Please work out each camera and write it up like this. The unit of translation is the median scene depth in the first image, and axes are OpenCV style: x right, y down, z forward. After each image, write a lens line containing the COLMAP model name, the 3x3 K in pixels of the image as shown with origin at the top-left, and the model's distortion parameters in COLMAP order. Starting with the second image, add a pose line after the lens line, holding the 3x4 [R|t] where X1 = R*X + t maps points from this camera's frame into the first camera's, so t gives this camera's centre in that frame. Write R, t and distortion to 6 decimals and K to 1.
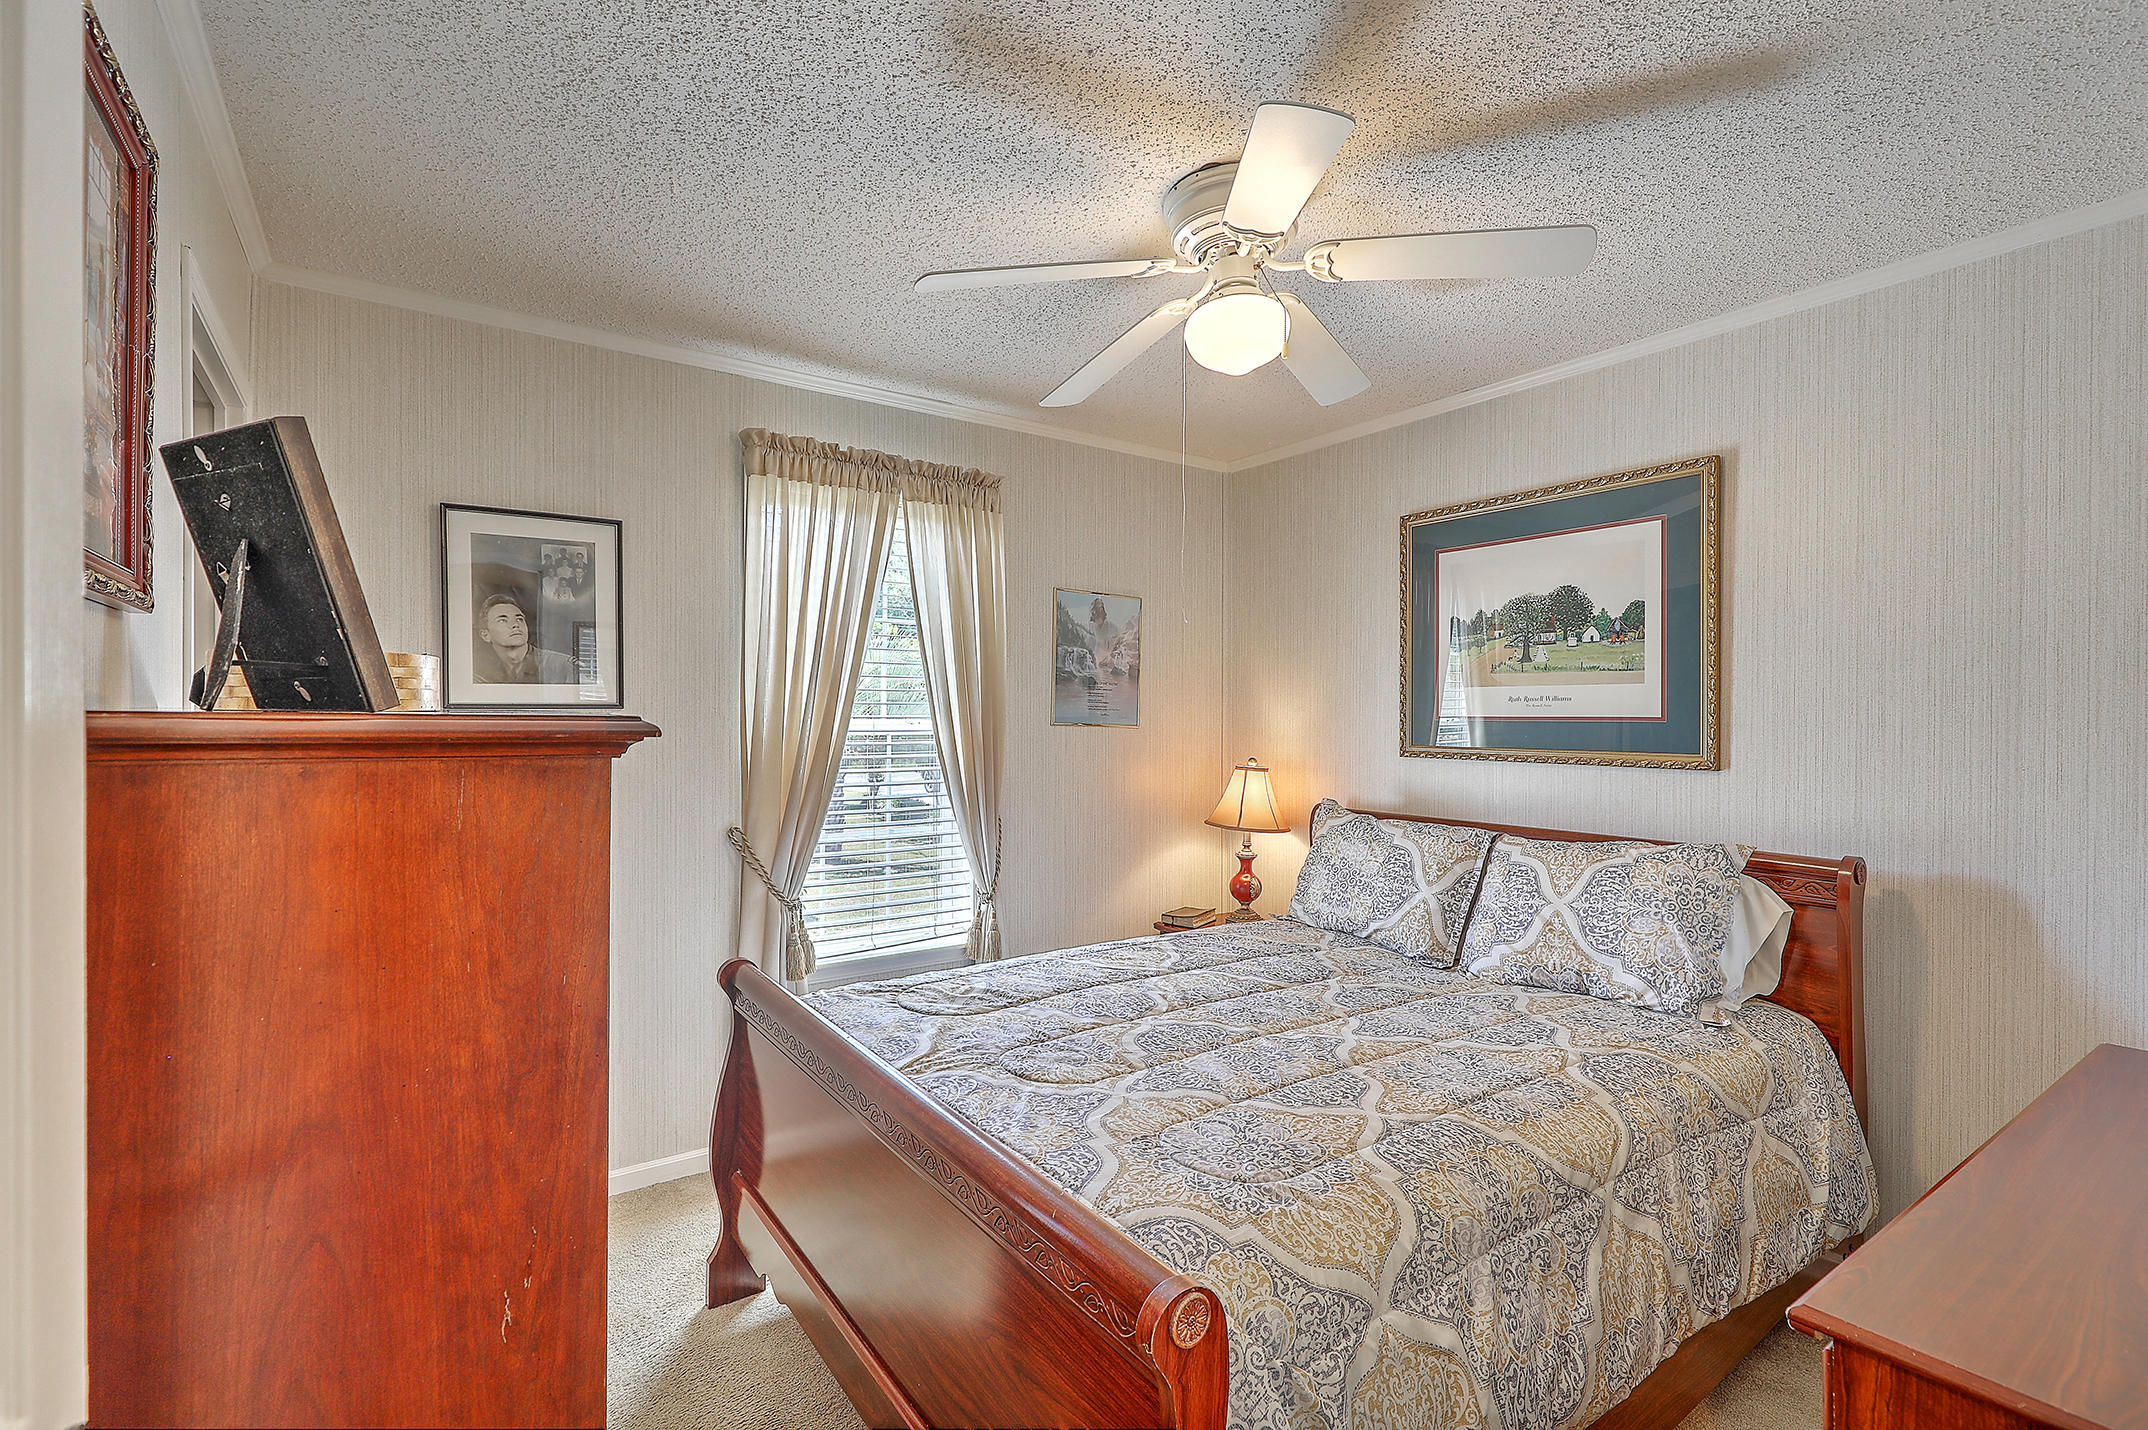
lens RADIAL K [[974.3, 0, 1074.0], [0, 974.3, 715.0], [0, 0, 1]] dist [0.001705, 0.000074]
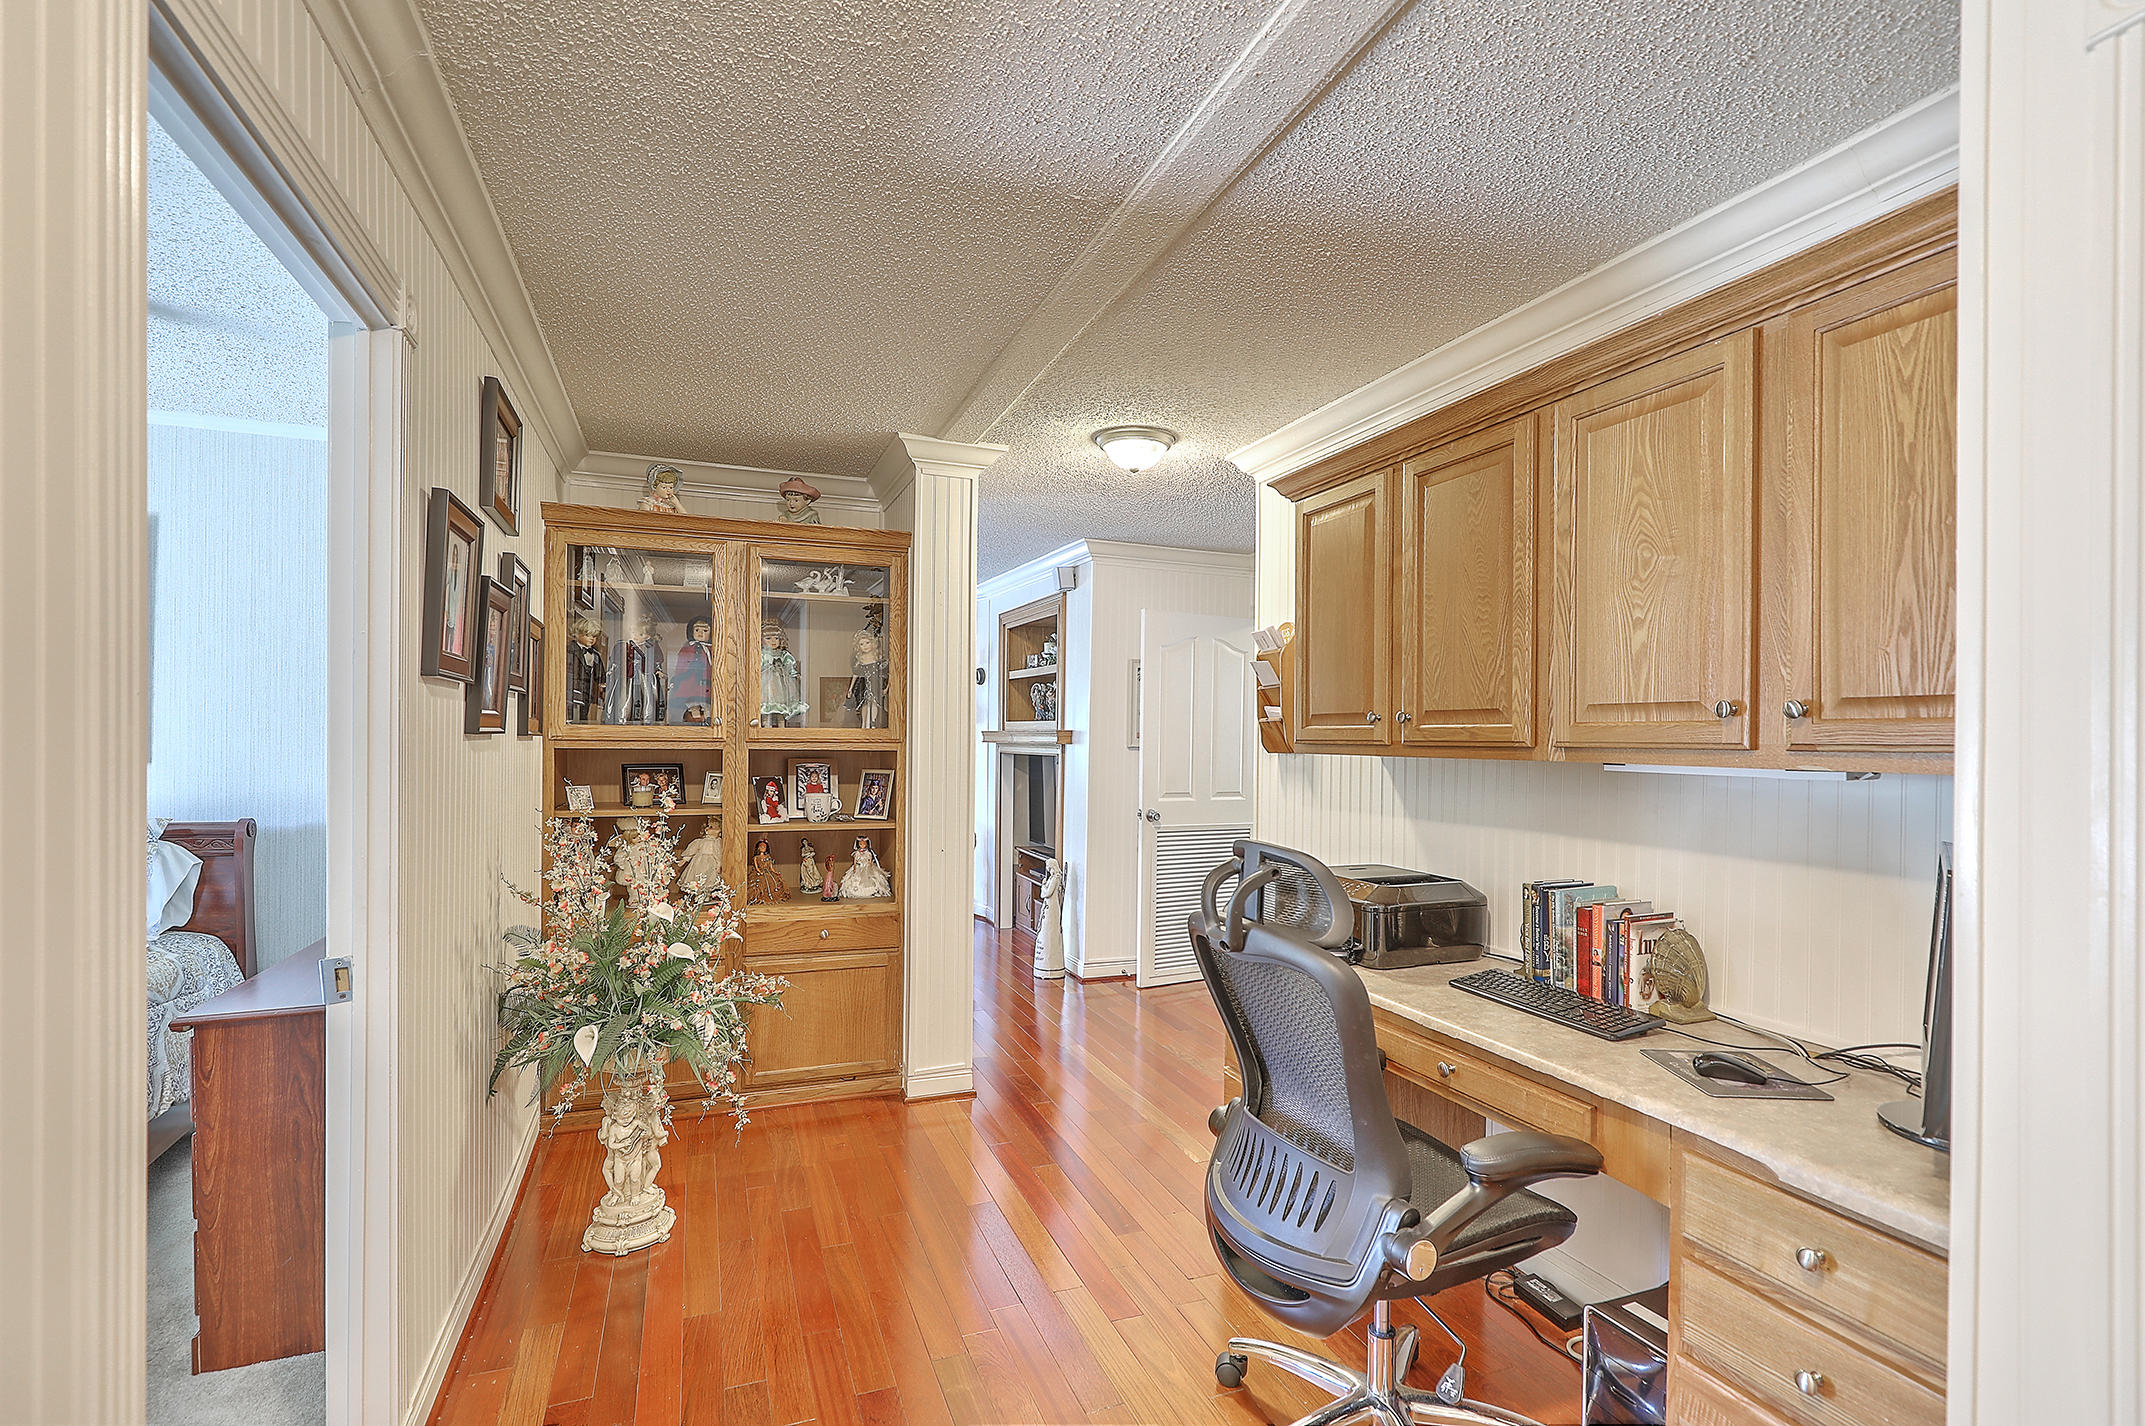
lens RADIAL K [[972.9, 0, 1072.5], [0, 972.9, 713.0], [0, 0, 1]] dist [0.001705, 0.000074]
pose [[0.232436, 0.003164, 0.972607, -0.343831], [0.004044, 0.999983, -0.004219, -0.002919], [-0.972603, 0.004914, 0.232419, -0.557063]]
